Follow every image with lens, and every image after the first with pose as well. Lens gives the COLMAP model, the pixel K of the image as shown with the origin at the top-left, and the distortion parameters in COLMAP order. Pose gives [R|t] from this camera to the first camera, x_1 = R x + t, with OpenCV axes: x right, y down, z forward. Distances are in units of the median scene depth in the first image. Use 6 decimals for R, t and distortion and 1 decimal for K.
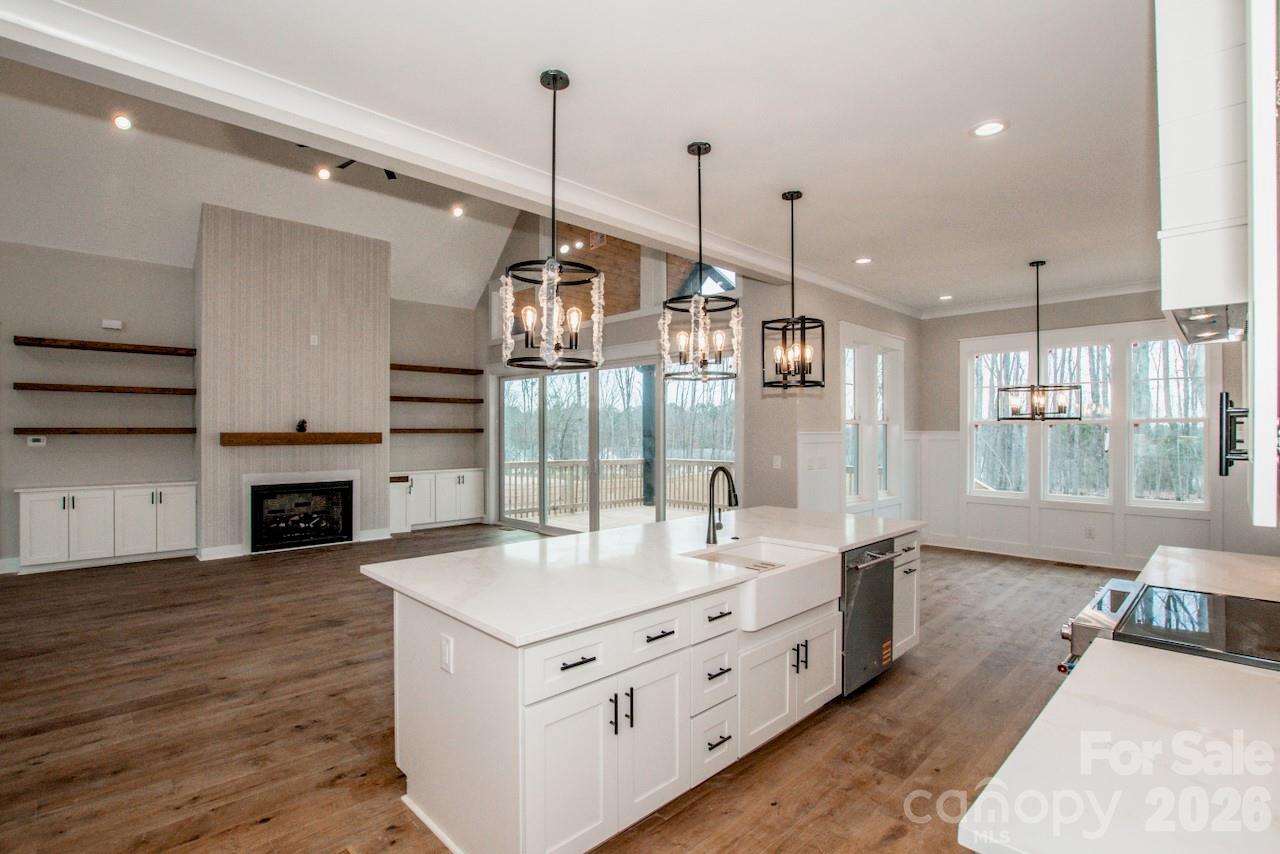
lens RADIAL K [[607.1, 0, 628.2], [0, 607.1, 425.2], [0, 0, 1]] dist [-0.023966, 0.000258]
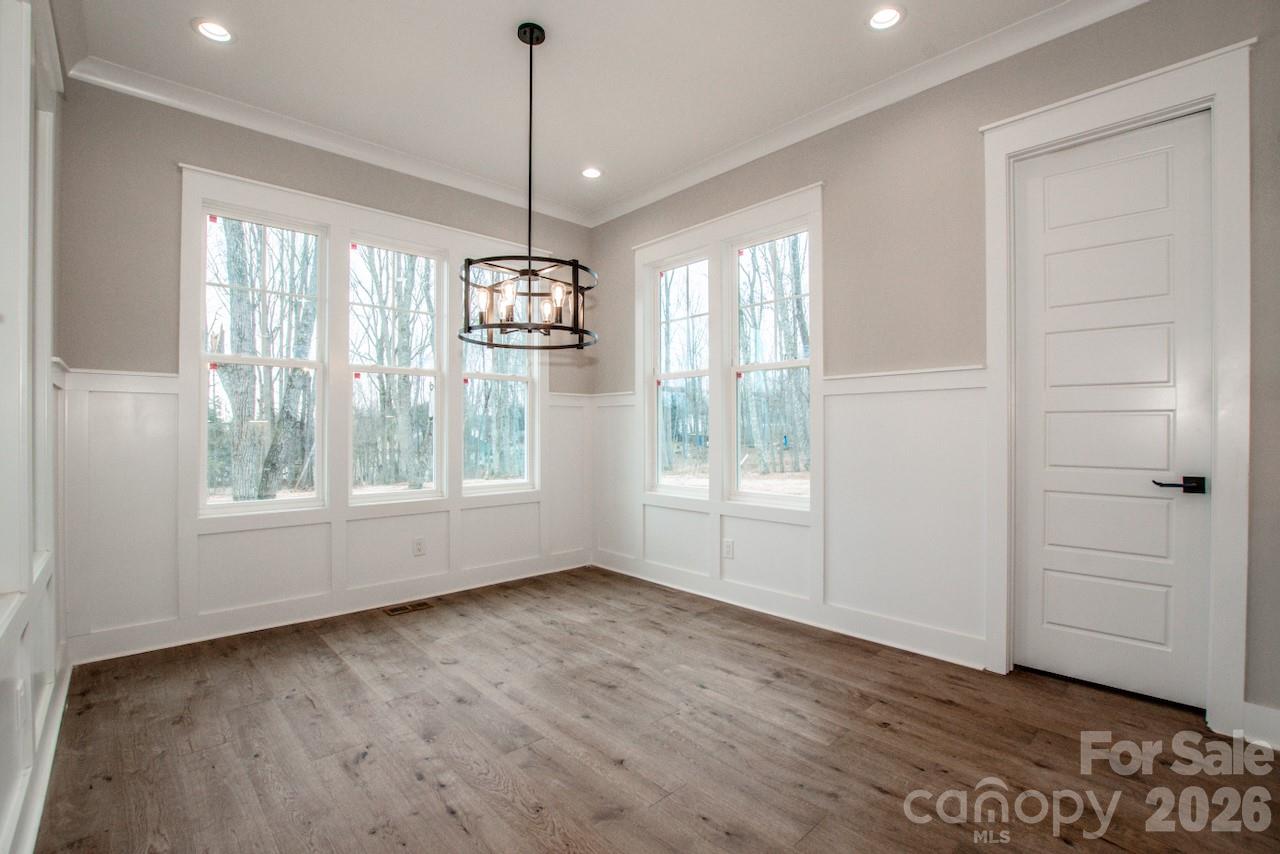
lens RADIAL K [[577.6, 0, 630.9], [0, 577.6, 430.3], [0, 0, 1]] dist [-0.034746, 0.000899]
pose [[0.029684, 0.001043, 0.999559, 0.164836], [-0.006573, 0.999978, -0.000848, 0.052343], [-0.999538, -0.006545, 0.029690, 0.707800]]
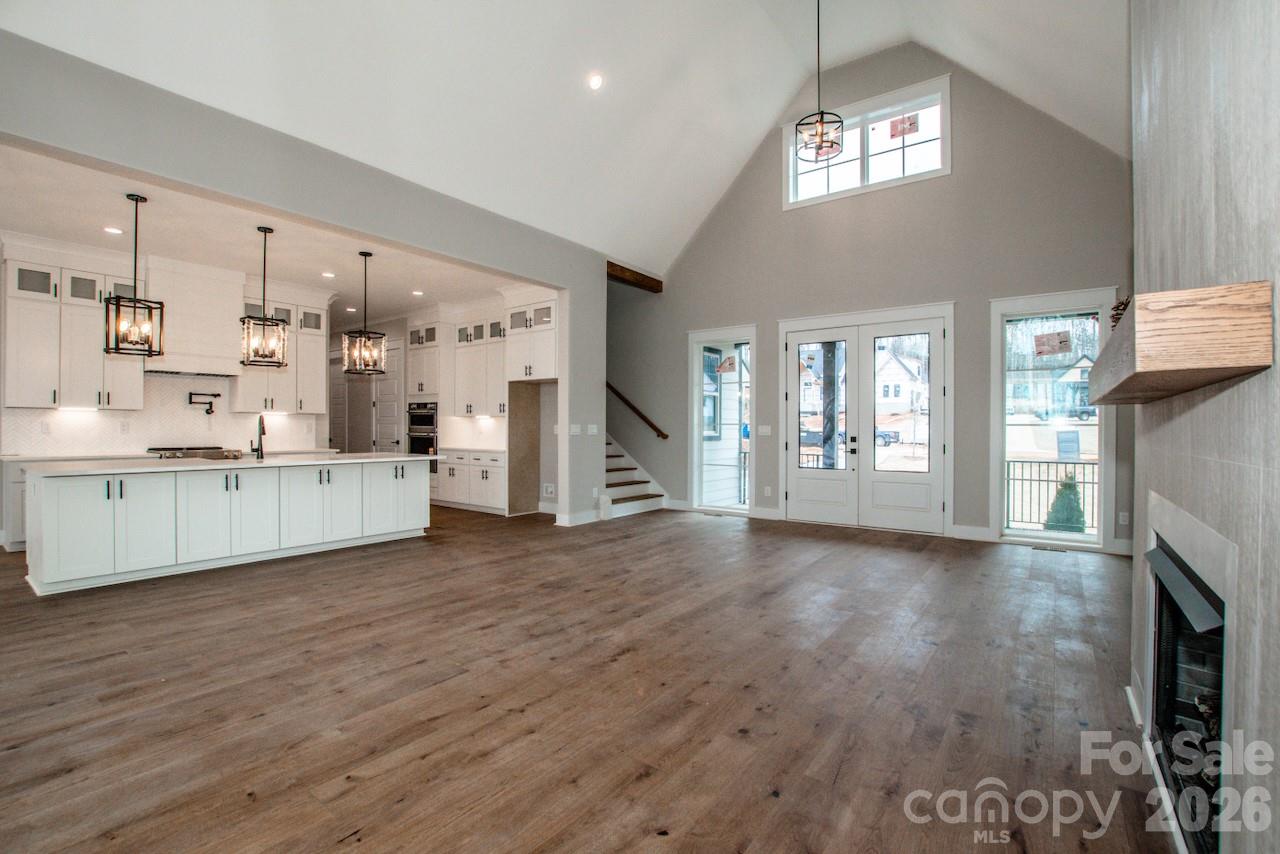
lens RADIAL K [[568.2, 0, 630.7], [0, 568.2, 430.1], [0, 0, 1]] dist [-0.047913, 0.010884]
pose [[-0.988852, -0.004737, -0.148823, -0.314221], [-0.004475, 0.999988, -0.002093, 0.051172], [0.148831, -0.001404, -0.988862, 1.271307]]
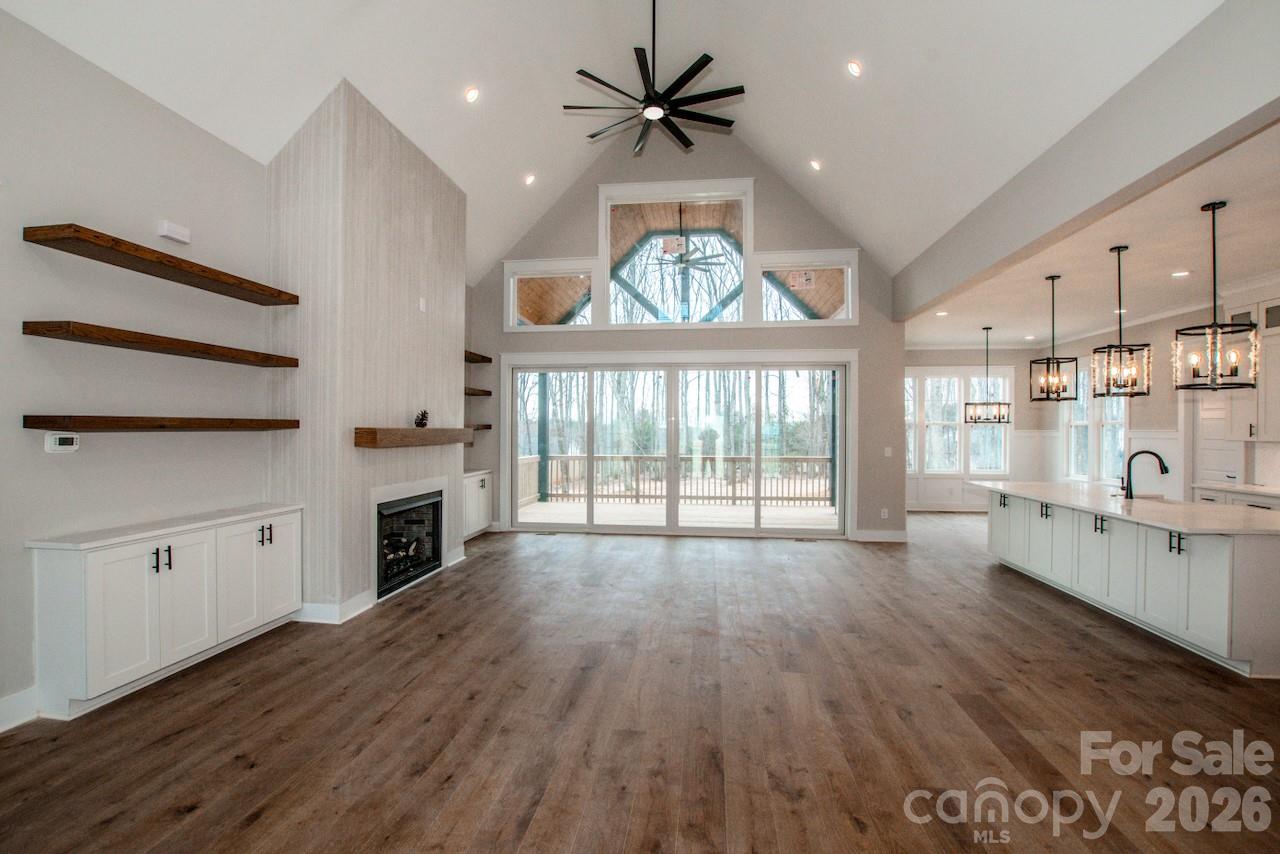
lens RADIAL K [[568.2, 0, 630.7], [0, 568.2, 430.1], [0, 0, 1]] dist [-0.047913, 0.010884]
pose [[0.783262, 0.002577, 0.621686, -0.822604], [-0.009087, 0.999932, 0.007304, 0.007755], [-0.621625, -0.011370, 0.783232, 0.317187]]
